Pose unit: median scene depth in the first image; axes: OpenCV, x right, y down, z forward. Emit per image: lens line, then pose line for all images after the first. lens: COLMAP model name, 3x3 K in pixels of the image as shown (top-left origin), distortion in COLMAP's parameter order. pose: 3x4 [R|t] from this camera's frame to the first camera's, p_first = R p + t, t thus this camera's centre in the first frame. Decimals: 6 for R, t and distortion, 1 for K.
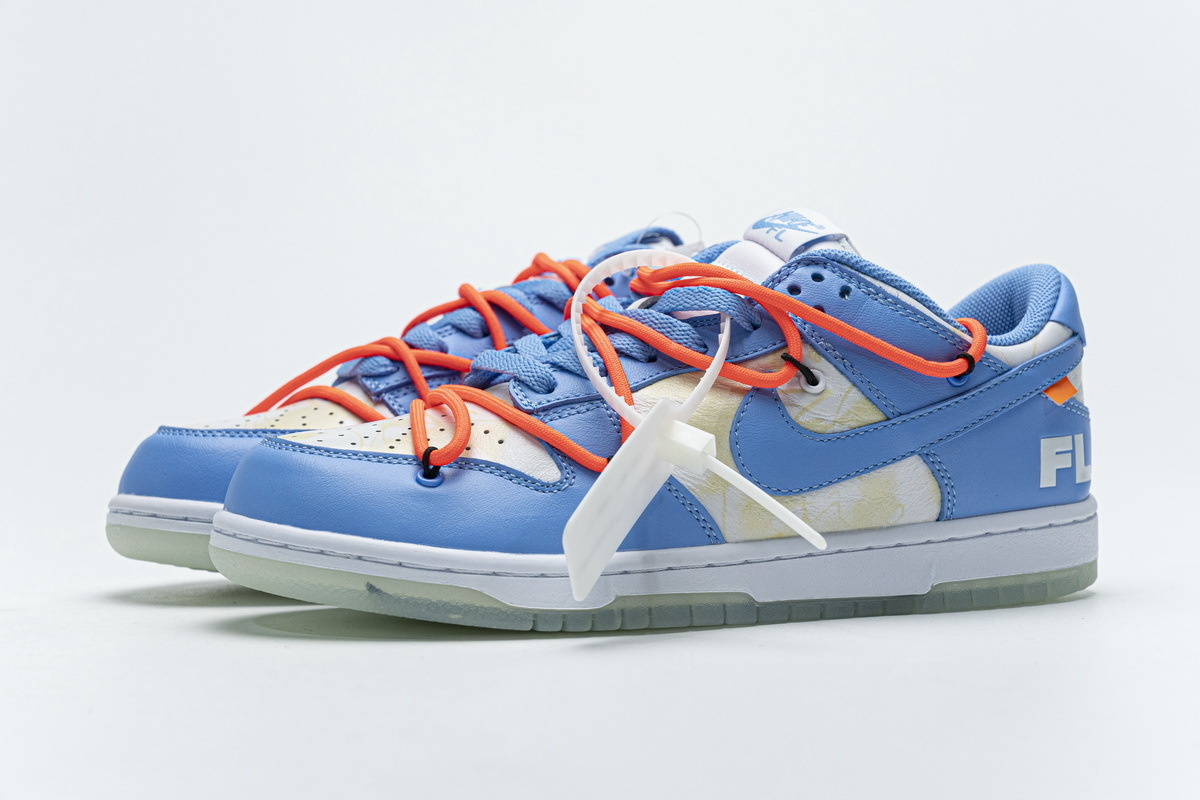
lens RADIAL K [[2402.8, 0, 600.0], [0, 2402.8, 401.9], [0, 0, 1]] dist [0.036261, 0.000000]
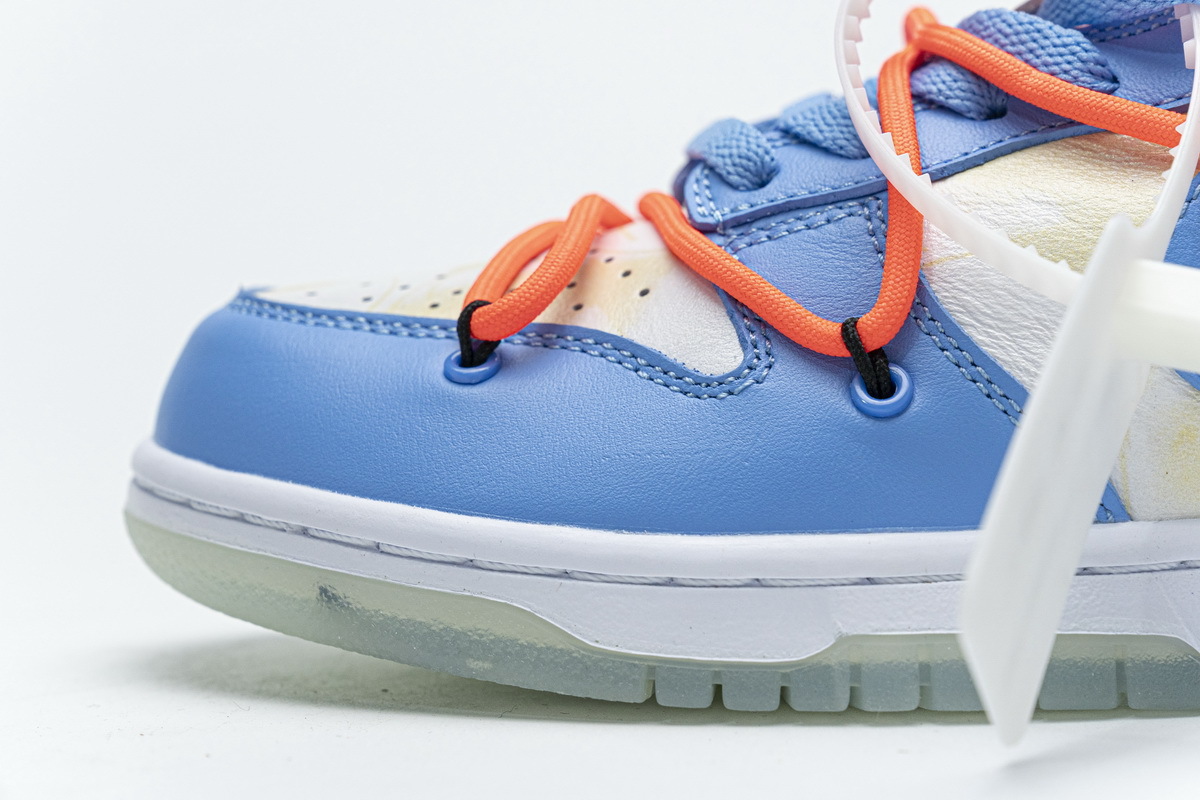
lens RADIAL K [[2307.9, 0, 606.6], [0, 2307.9, 396.5], [0, 0, 1]] dist [0.042033, 0.000000]
pose [[0.918170, 0.003843, -0.396169, 0.128317], [0.000873, 0.999931, 0.011721, 0.031006], [0.396187, -0.011107, 0.918103, 0.569532]]
